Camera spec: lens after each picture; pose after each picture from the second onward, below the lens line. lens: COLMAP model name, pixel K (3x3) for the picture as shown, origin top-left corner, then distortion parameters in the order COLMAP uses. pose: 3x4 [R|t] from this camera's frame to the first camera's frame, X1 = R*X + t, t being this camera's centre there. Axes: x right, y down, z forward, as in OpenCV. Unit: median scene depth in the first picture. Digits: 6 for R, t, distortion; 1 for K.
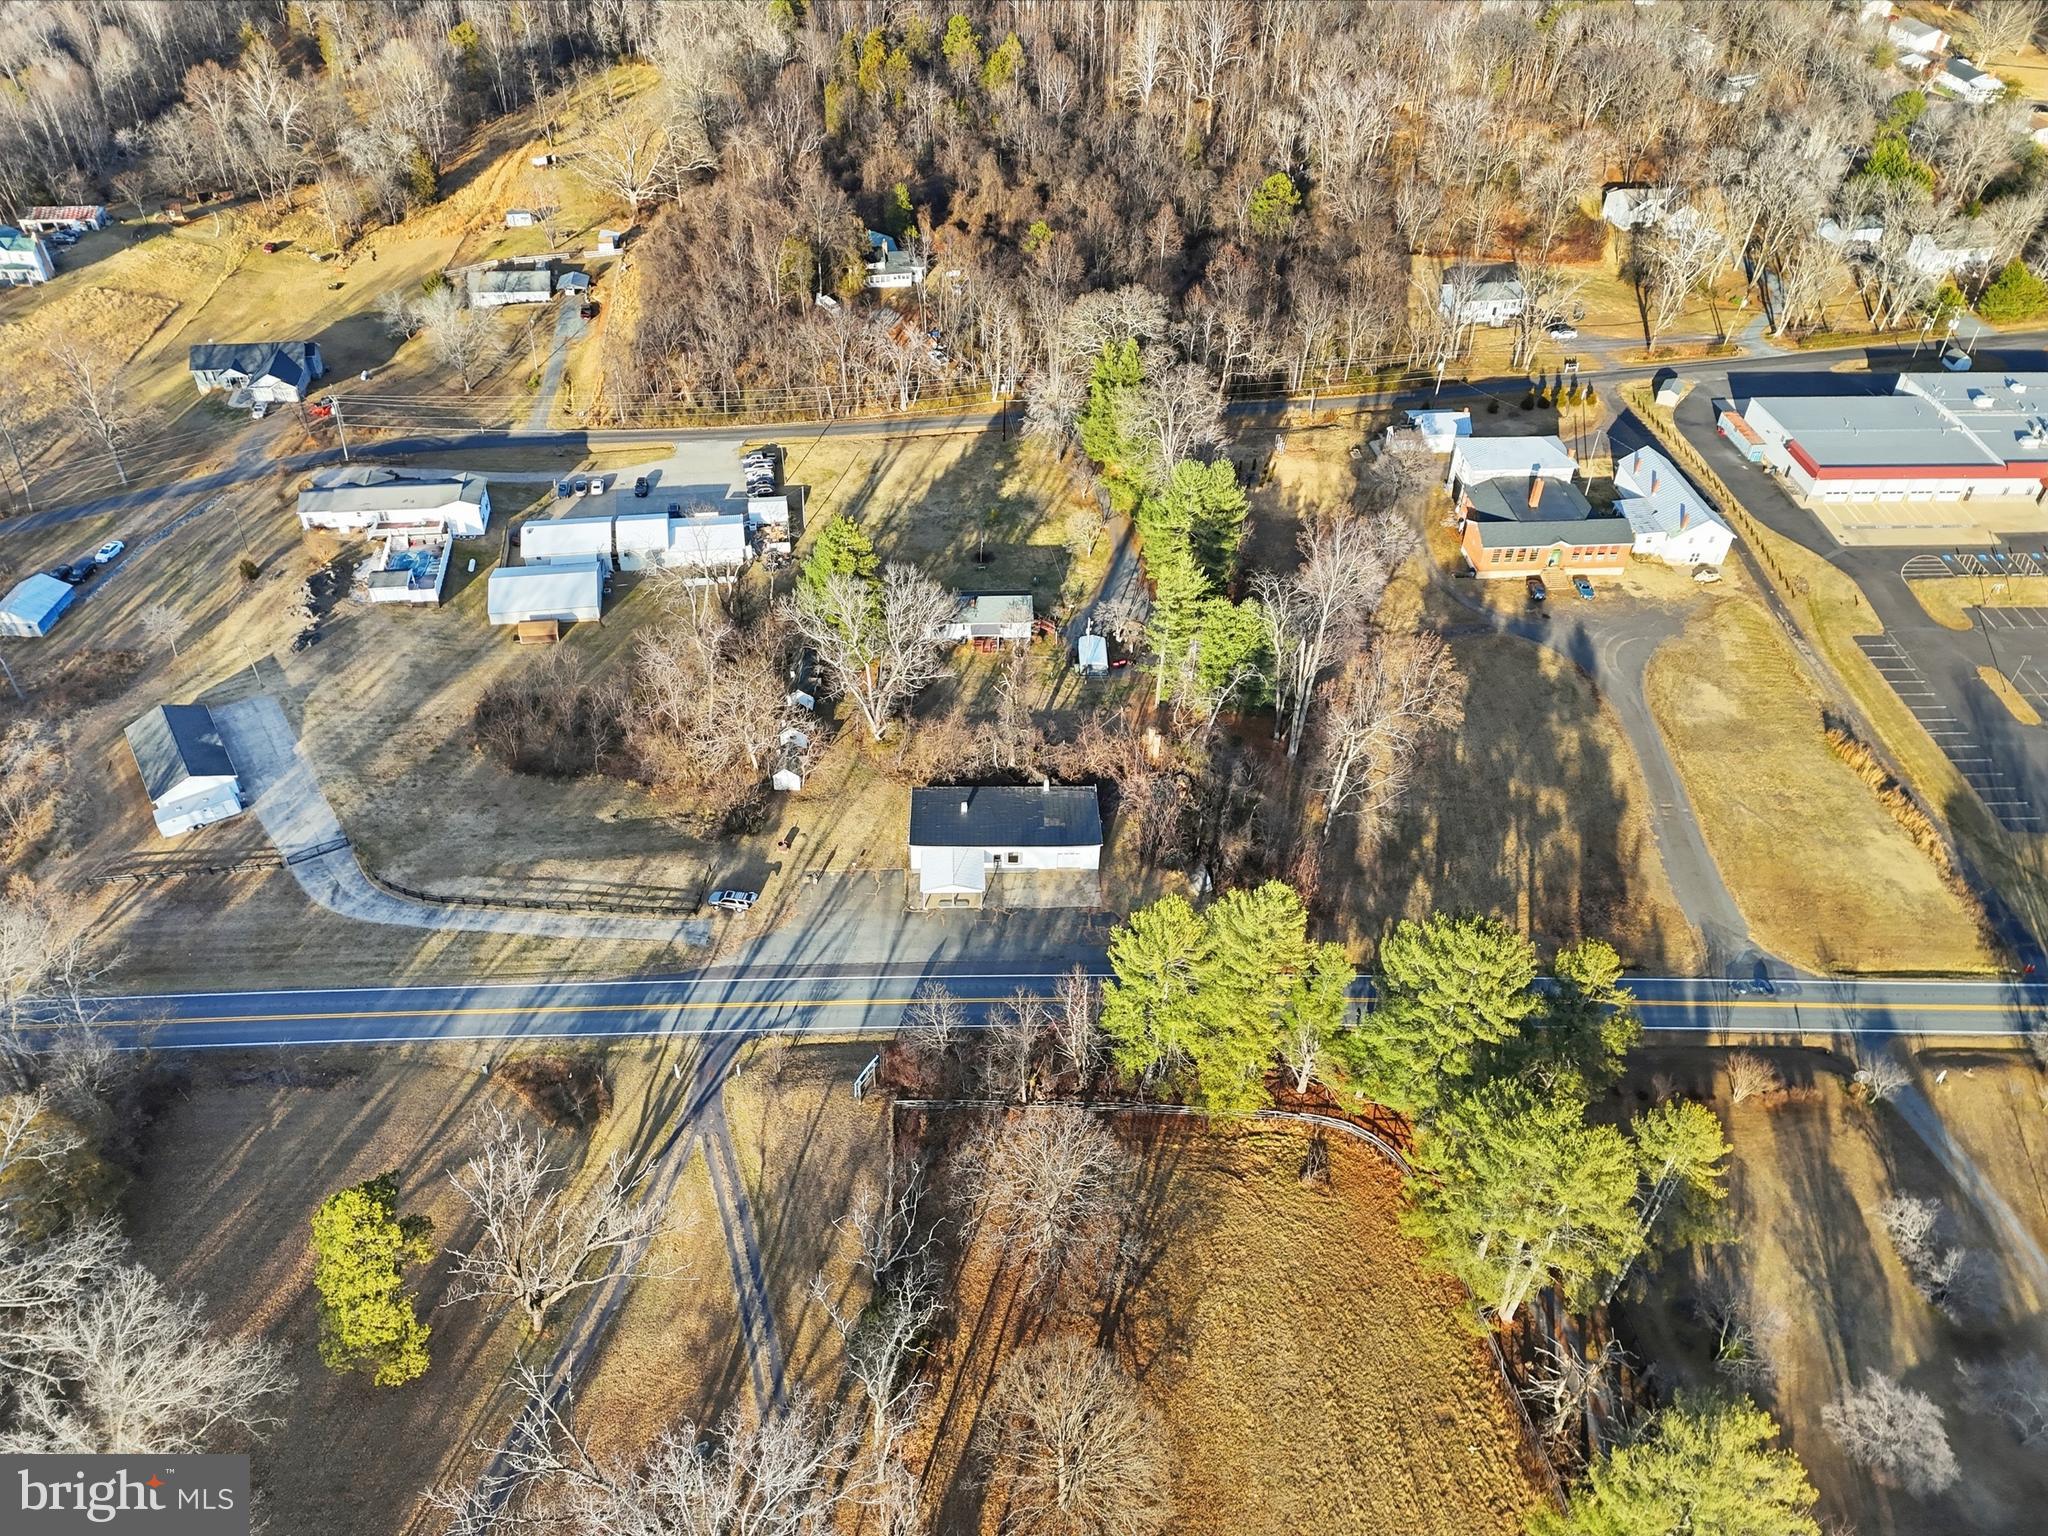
lens RADIAL K [[1494.5, 0, 1024.0], [0, 1494.5, 768.0], [0, 0, 1]] dist [0.071085, -0.060279]
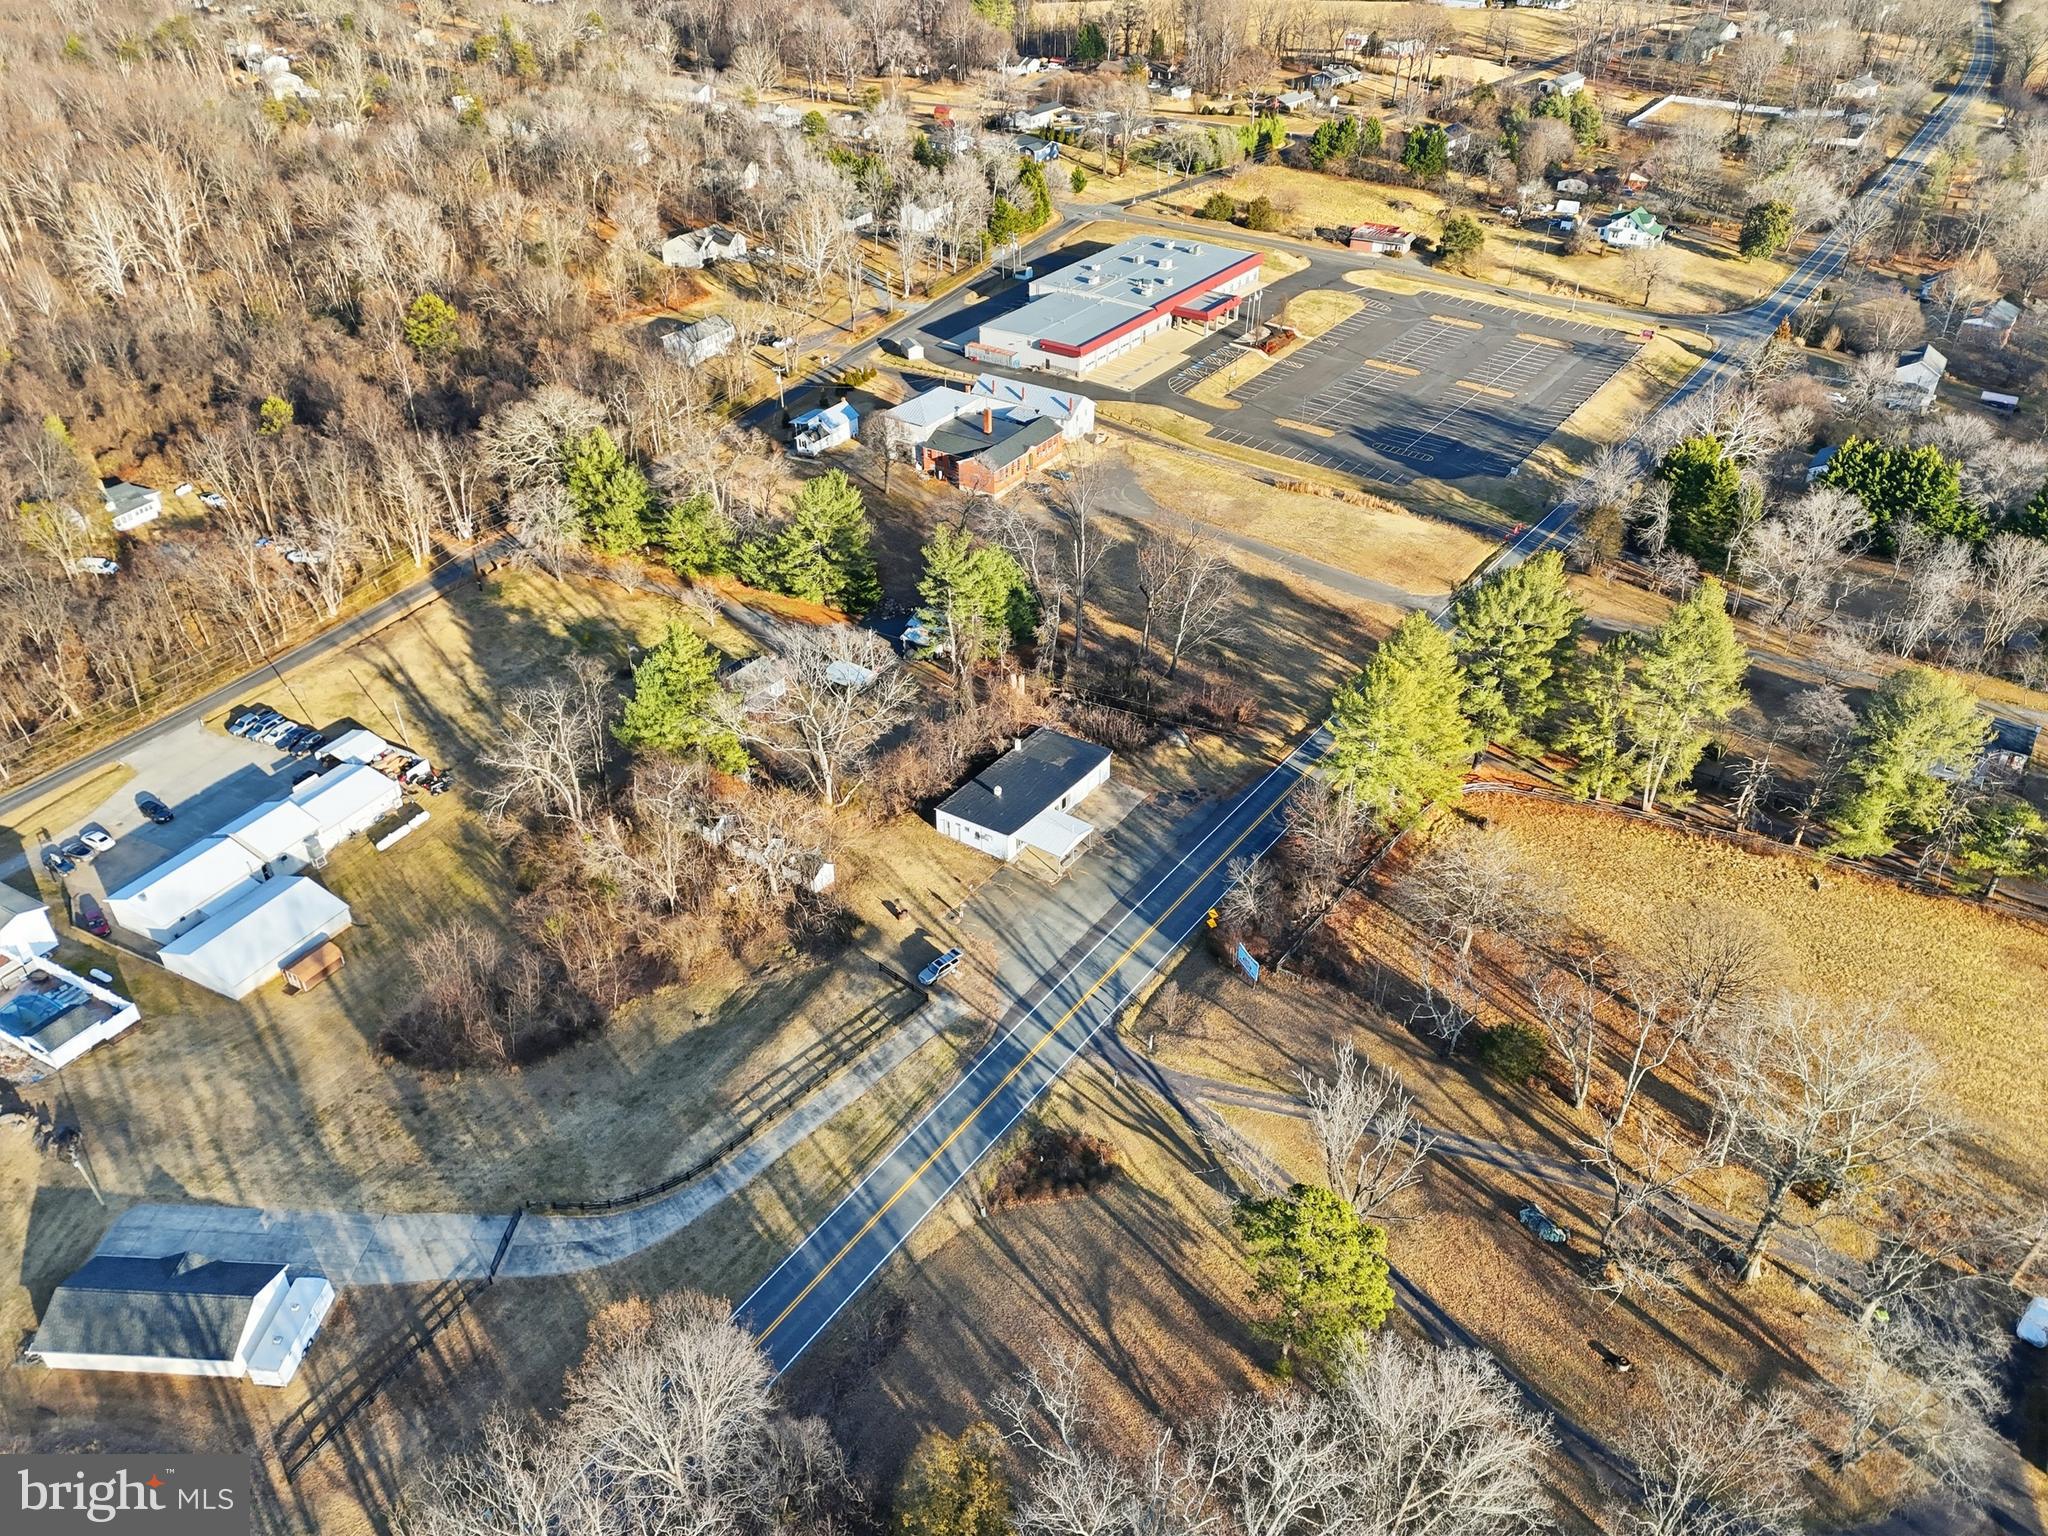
lens RADIAL K [[1461.1, 0, 1050.4], [0, 1461.1, 770.1], [0, 0, 1]] dist [0.066888, 0.001001]
pose [[0.602166, -0.474354, 0.642171, -0.491000], [0.521250, 0.842848, 0.133811, -0.076499], [-0.604727, 0.254155, 0.754792, 0.160421]]
